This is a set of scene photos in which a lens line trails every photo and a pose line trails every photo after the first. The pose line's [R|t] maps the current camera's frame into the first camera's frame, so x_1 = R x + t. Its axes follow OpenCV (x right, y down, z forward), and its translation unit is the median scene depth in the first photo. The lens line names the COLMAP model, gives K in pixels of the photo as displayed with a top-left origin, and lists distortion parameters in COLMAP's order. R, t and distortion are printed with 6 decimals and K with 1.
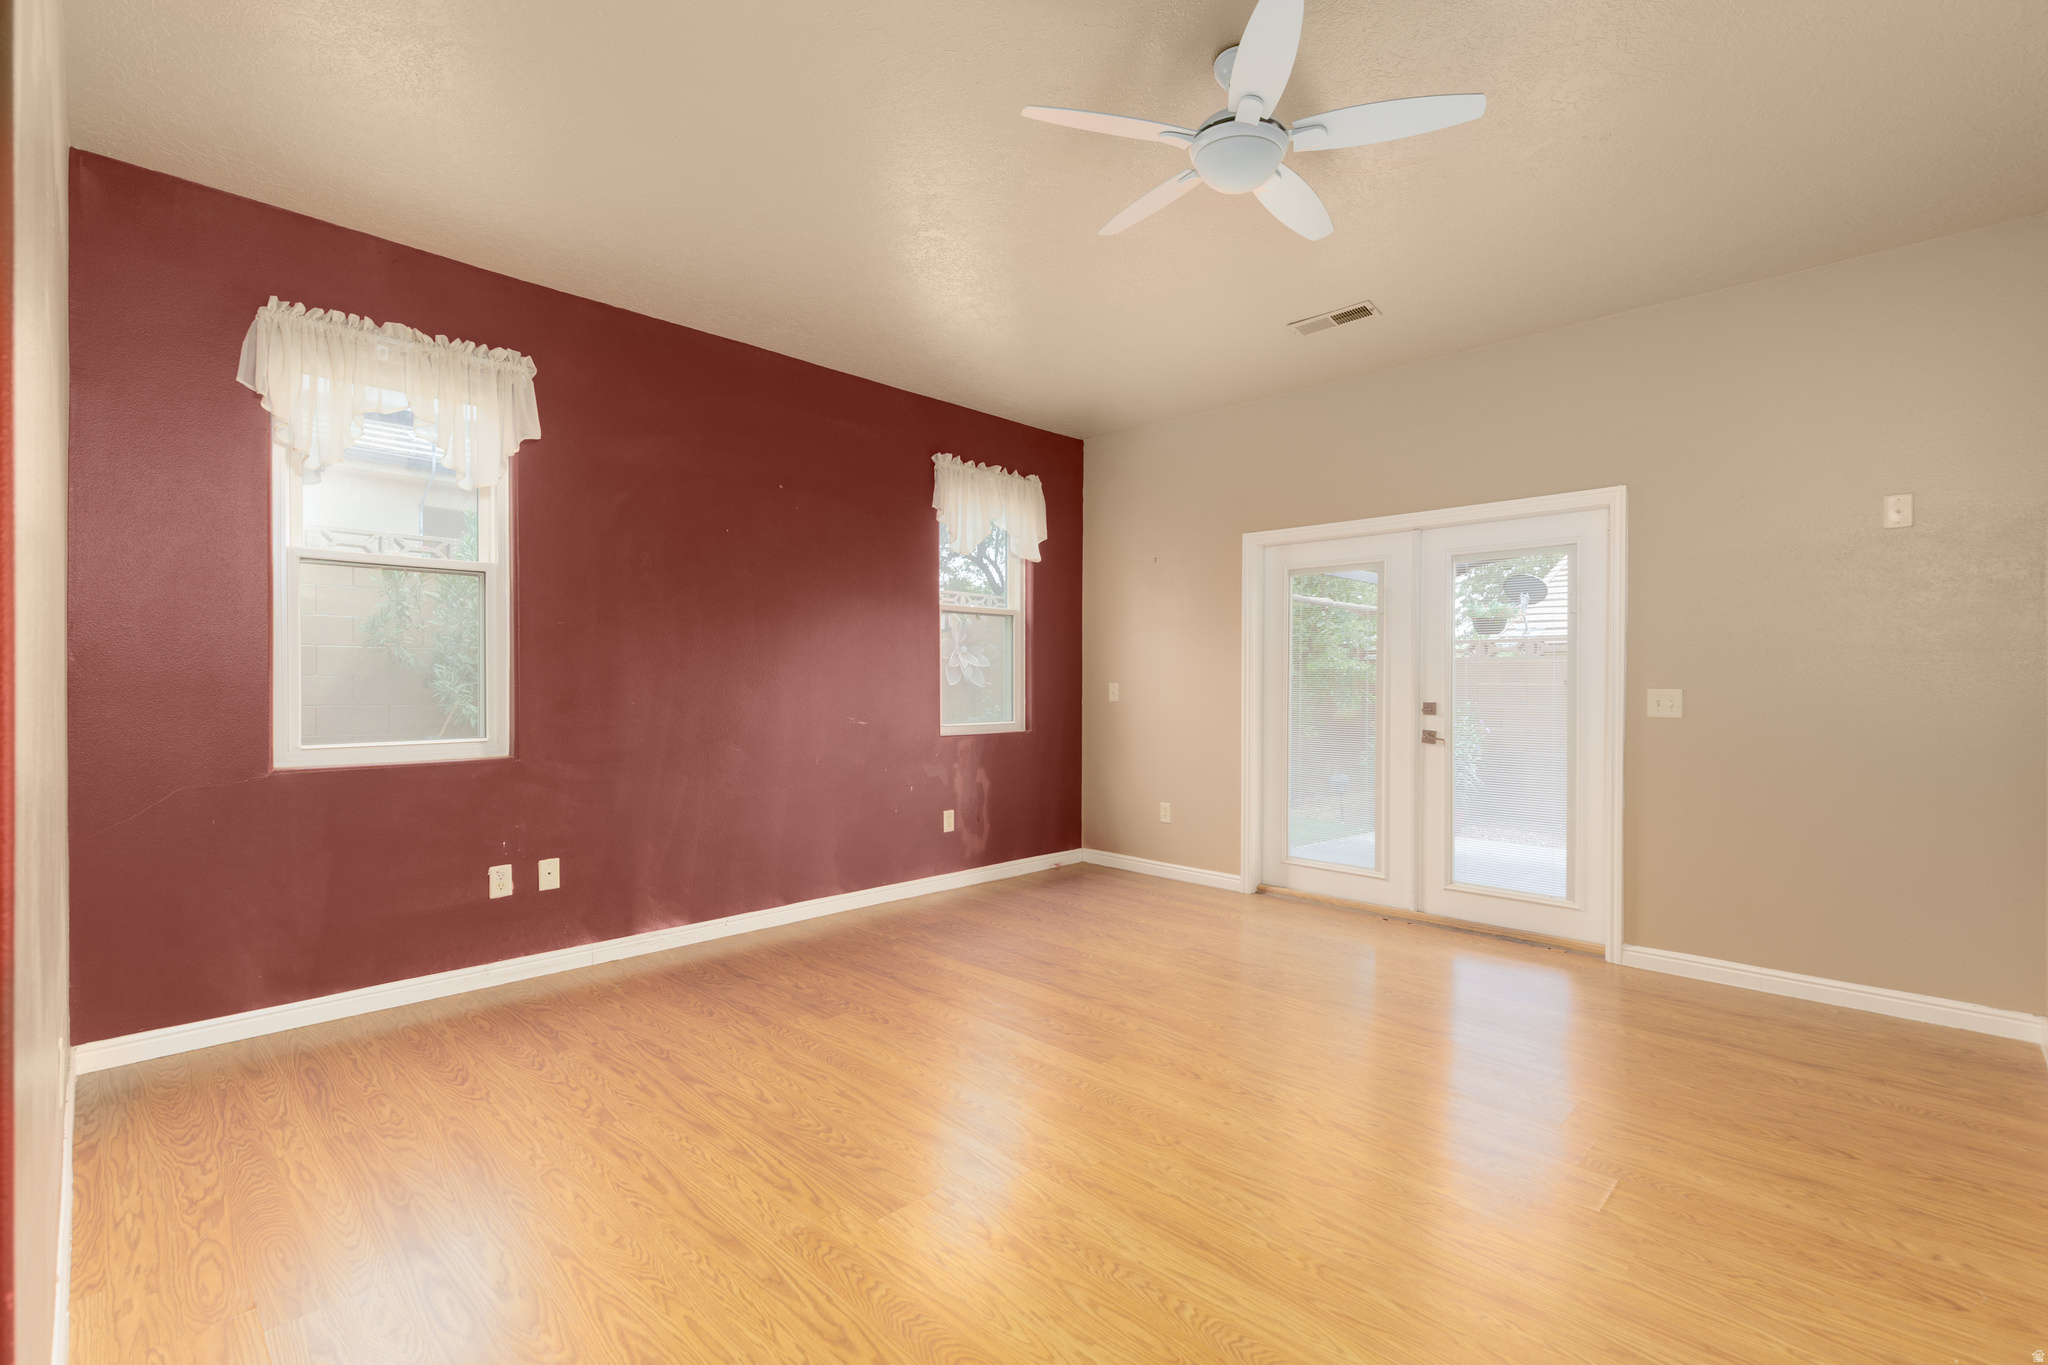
lens RADIAL K [[916.2, 0, 1042.5], [0, 916.2, 681.1], [0, 0, 1]] dist [0.012807, -0.003327]
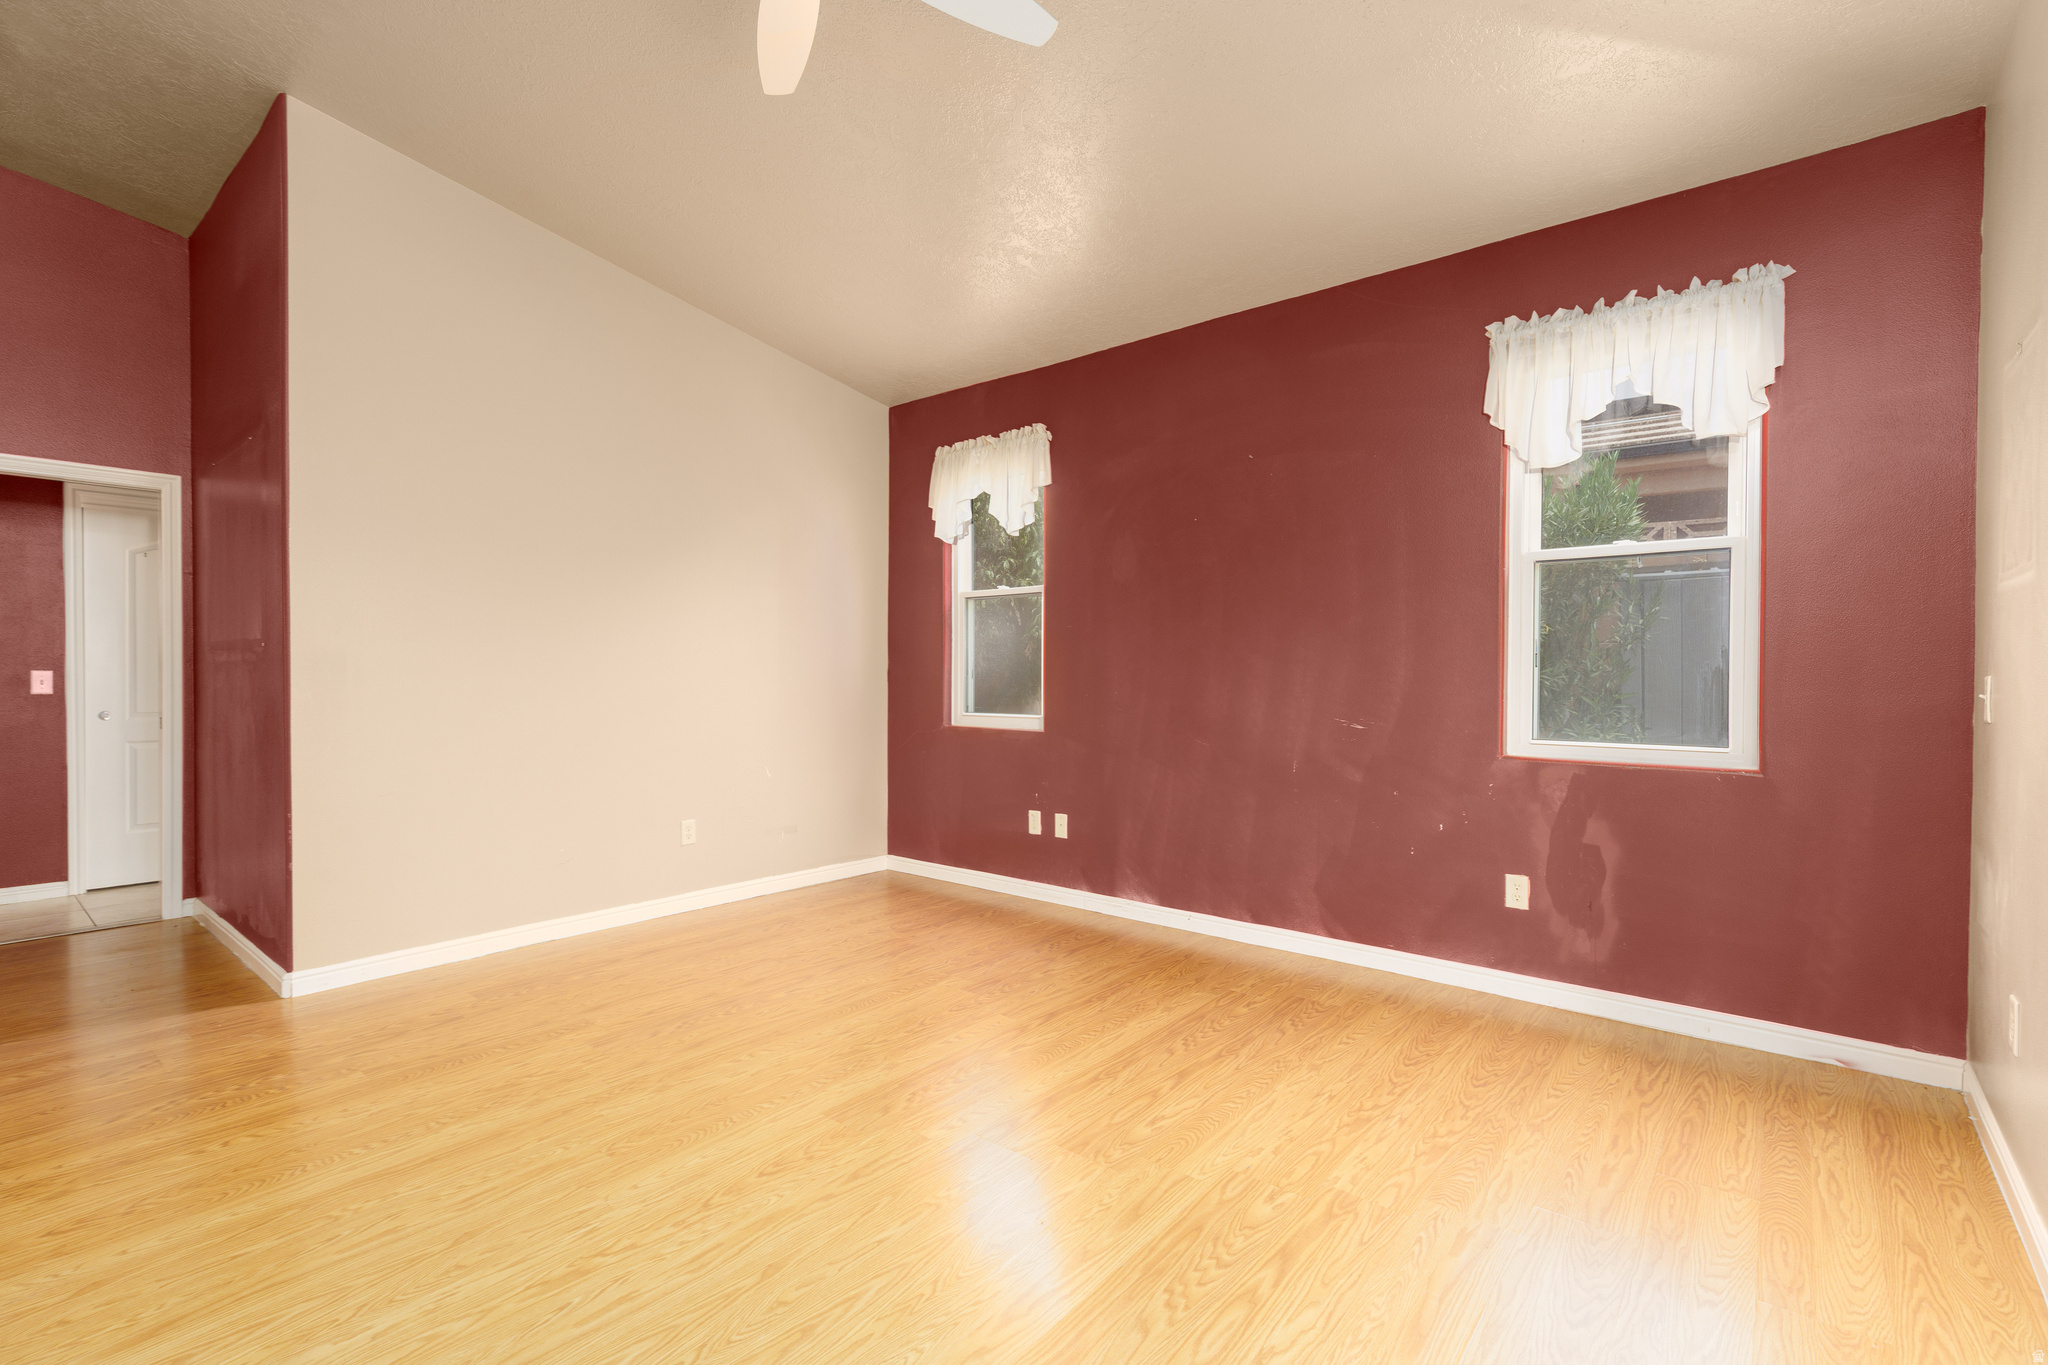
lens RADIAL K [[916.2, 0, 1039.2], [0, 916.2, 683.0], [0, 0, 1]] dist [0.012807, -0.003327]
pose [[0.080623, 0.011622, -0.996677, 0.680761], [0.001140, 0.999930, 0.011752, -0.002264], [0.996744, -0.002083, 0.080604, 0.818481]]
